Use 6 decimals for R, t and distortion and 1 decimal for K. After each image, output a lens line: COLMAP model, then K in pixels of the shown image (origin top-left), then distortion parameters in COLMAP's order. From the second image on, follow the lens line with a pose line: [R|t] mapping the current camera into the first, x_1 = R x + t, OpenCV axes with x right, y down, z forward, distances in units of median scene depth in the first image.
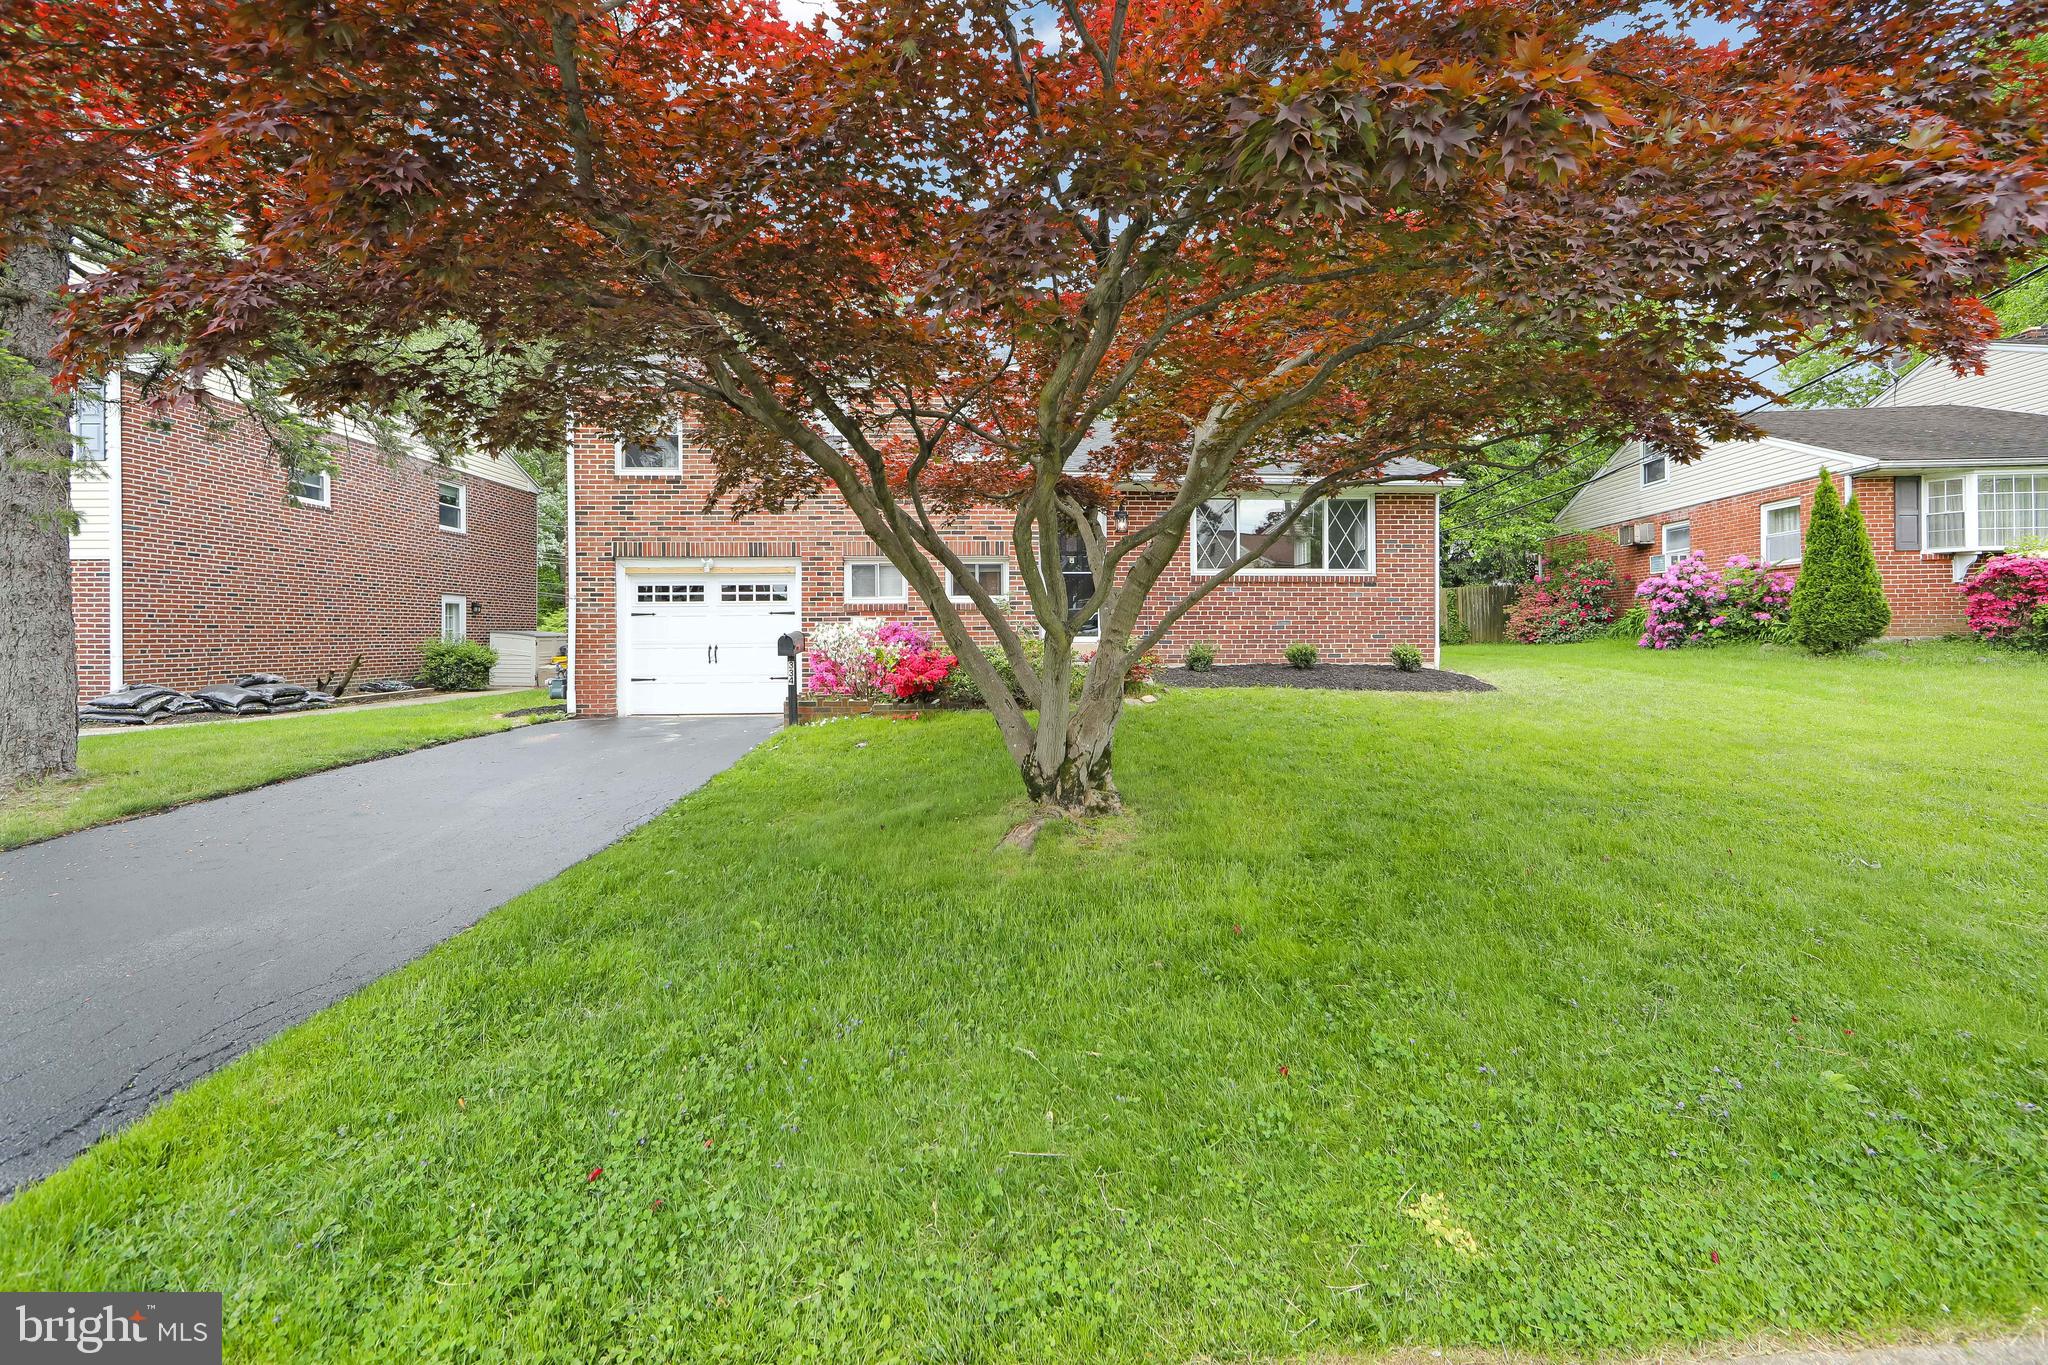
lens RADIAL K [[829.3, 0, 1014.4], [0, 829.3, 621.9], [0, 0, 1]] dist [-0.001091, 0.000044]
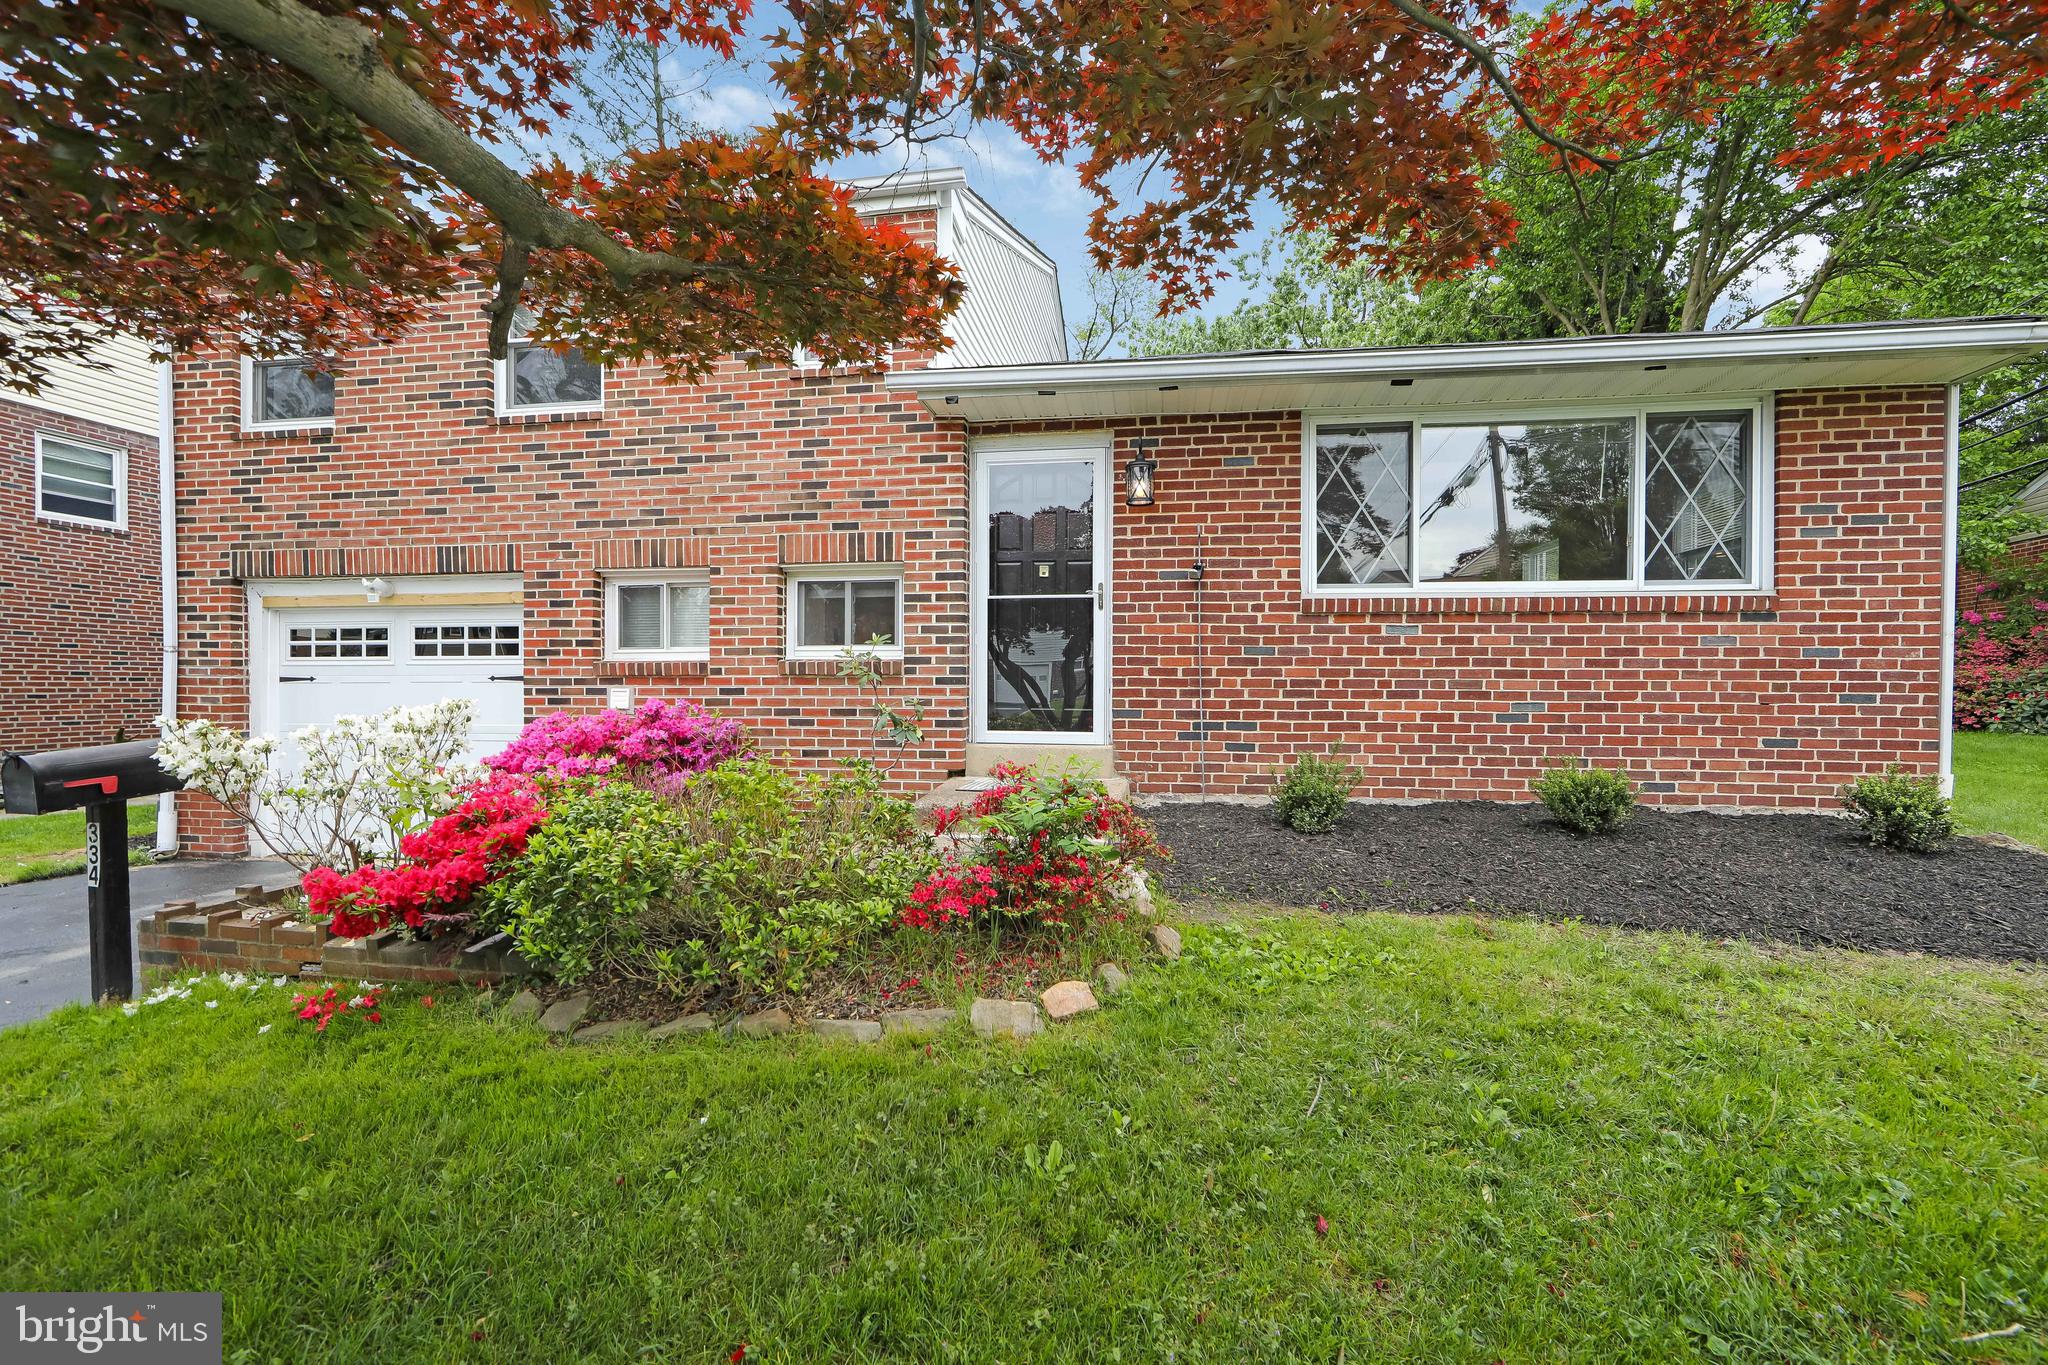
lens RADIAL K [[810.4, 0, 1028.8], [0, 810.4, 682.5], [0, 0, 1]] dist [-0.002100, 0.000166]
pose [[0.982711, 0.006482, -0.185032, 0.150479], [-0.004556, 0.999931, 0.010829, -0.015105], [0.185089, -0.009799, 0.982673, 0.545165]]
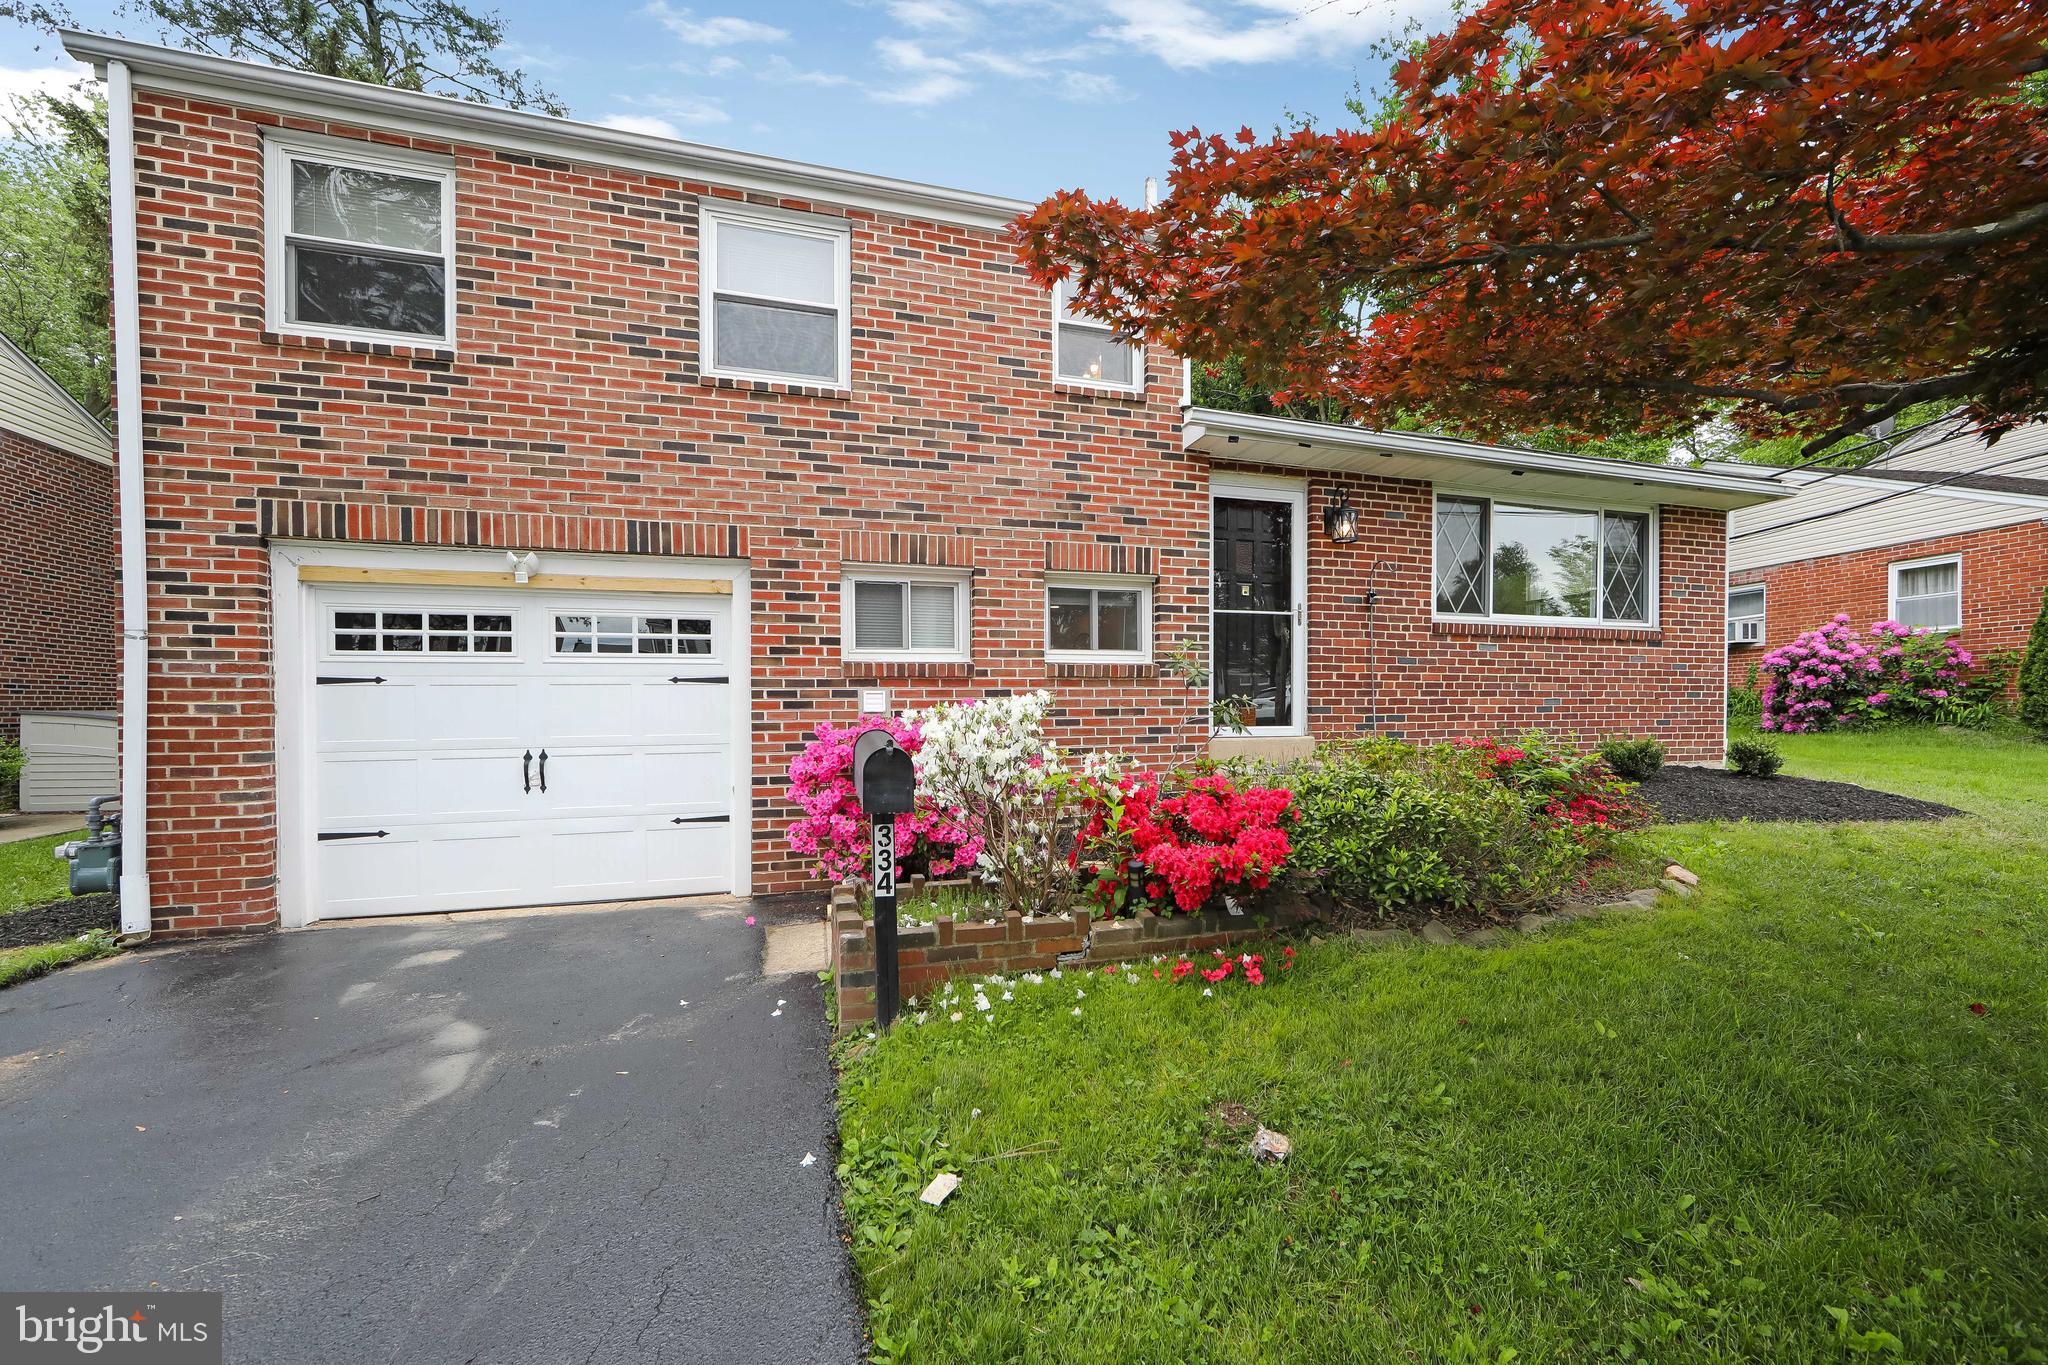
lens RADIAL K [[823.0, 0, 1023.1], [0, 823.0, 706.2], [0, 0, 1]] dist [-0.004776, -0.000184]
pose [[0.964083, -0.000389, 0.265602, -0.228596], [-0.003413, 0.999898, 0.013853, -0.002869], [-0.265581, -0.014262, 0.963983, 0.507285]]
